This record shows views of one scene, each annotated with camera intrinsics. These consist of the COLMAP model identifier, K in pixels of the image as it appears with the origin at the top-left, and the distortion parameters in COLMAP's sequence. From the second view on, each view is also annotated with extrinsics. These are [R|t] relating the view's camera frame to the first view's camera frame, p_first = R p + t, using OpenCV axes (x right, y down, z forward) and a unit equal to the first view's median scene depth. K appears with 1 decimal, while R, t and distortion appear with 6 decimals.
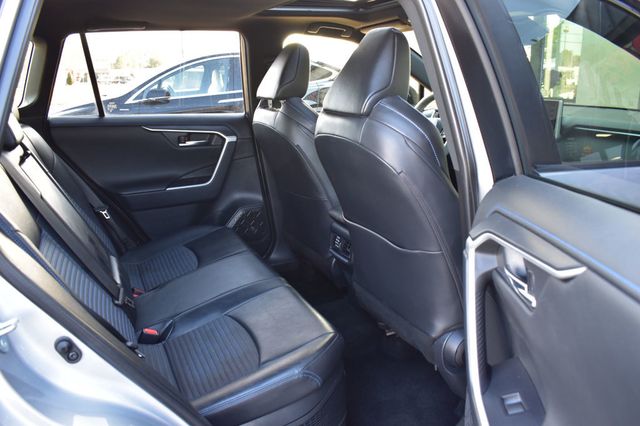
lens RADIAL K [[523.8, 0, 320.0], [0, 523.8, 213.0], [0, 0, 1]] dist [-0.068639, 0.006190]
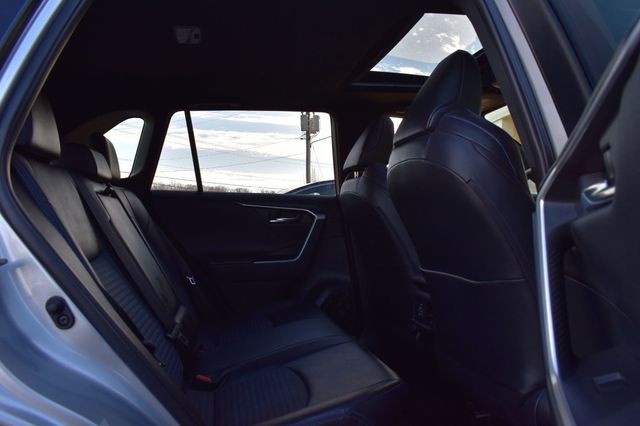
lens RADIAL K [[494.9, 0, 328.0], [0, 494.9, 212.8], [0, 0, 1]] dist [-0.126708, 0.079276]
pose [[0.976329, -0.011426, -0.215990, 0.065312], [-0.048616, 0.961458, -0.270619, 0.137830], [0.210758, 0.274713, 0.938144, 0.125451]]
